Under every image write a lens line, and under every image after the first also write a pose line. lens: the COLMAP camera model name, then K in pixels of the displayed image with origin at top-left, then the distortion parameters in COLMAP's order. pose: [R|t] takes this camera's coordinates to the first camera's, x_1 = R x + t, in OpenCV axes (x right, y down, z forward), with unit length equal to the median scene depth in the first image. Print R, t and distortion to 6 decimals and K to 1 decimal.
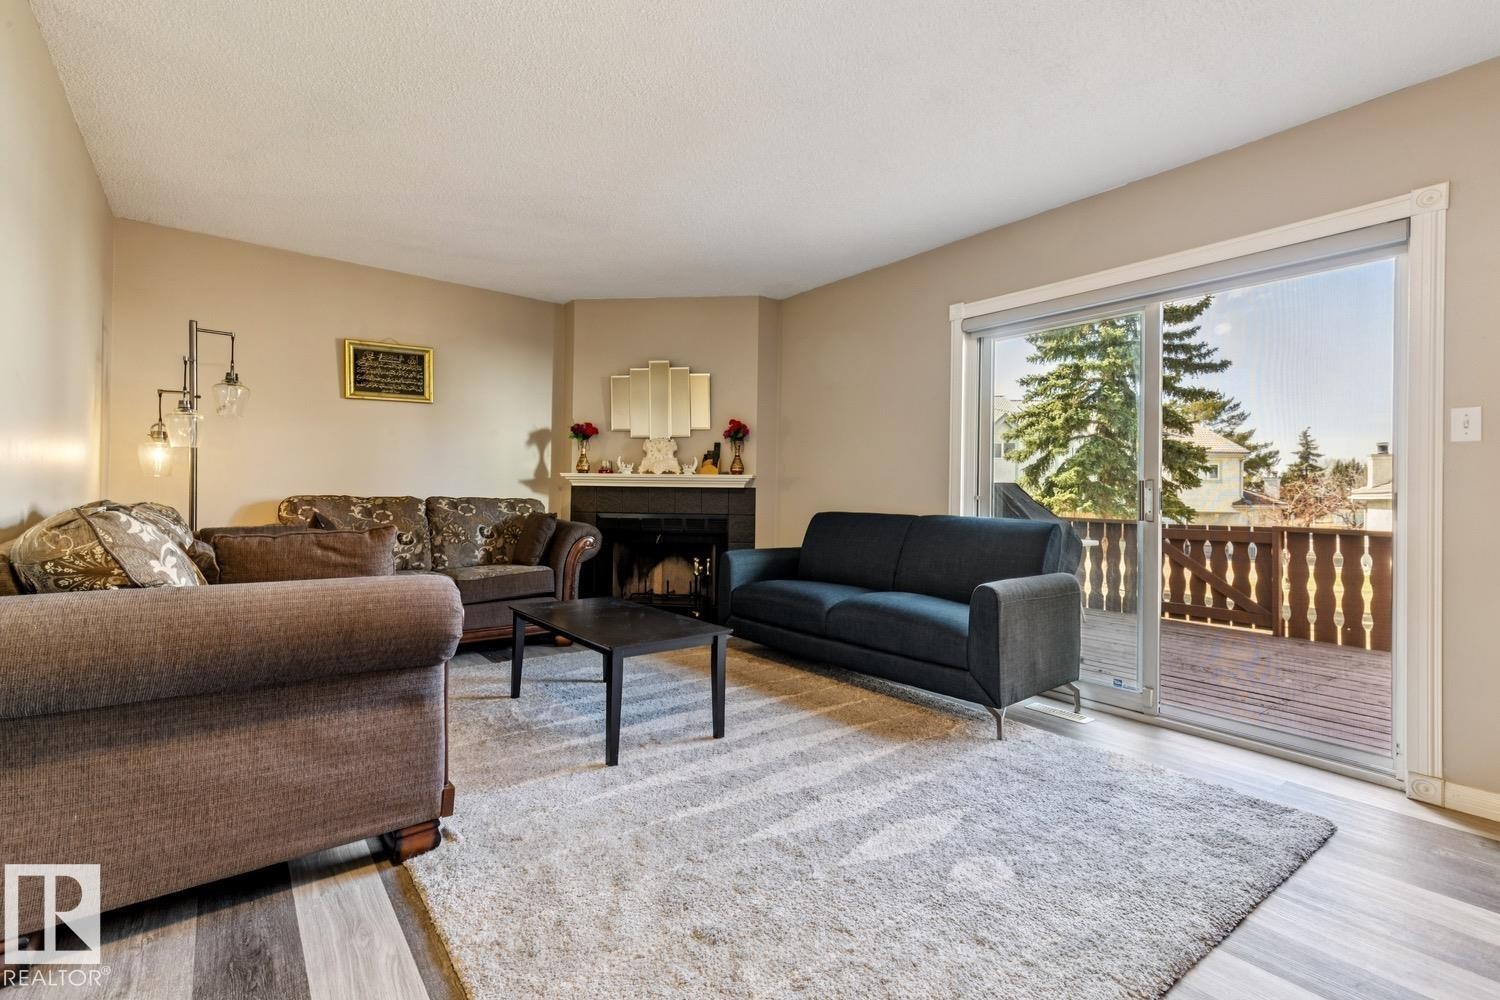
lens RADIAL K [[678.4, 0, 744.0], [0, 678.4, 493.7], [0, 0, 1]] dist [0.012099, -0.000732]
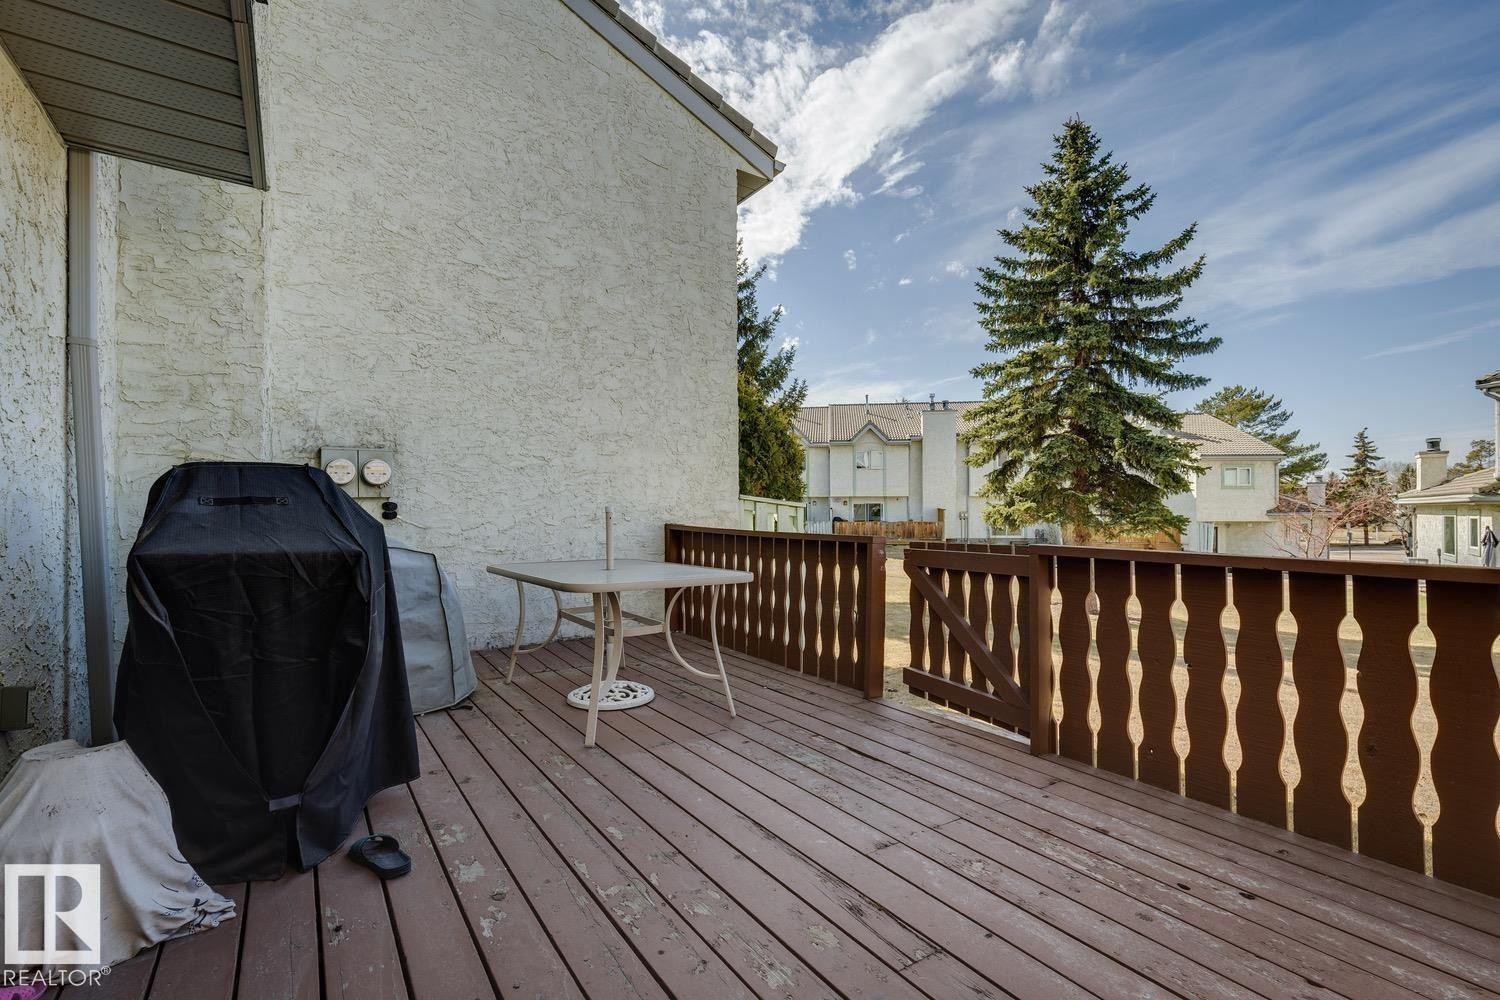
lens RADIAL K [[678.4, 0, 757.2], [0, 678.4, 504.4], [0, 0, 1]] dist [0.012099, -0.000732]
pose [[0.998686, -0.018568, -0.047774, 0.173169], [0.018044, 0.999773, -0.011363, 0.005247], [0.047974, 0.010486, 0.998794, 0.139114]]
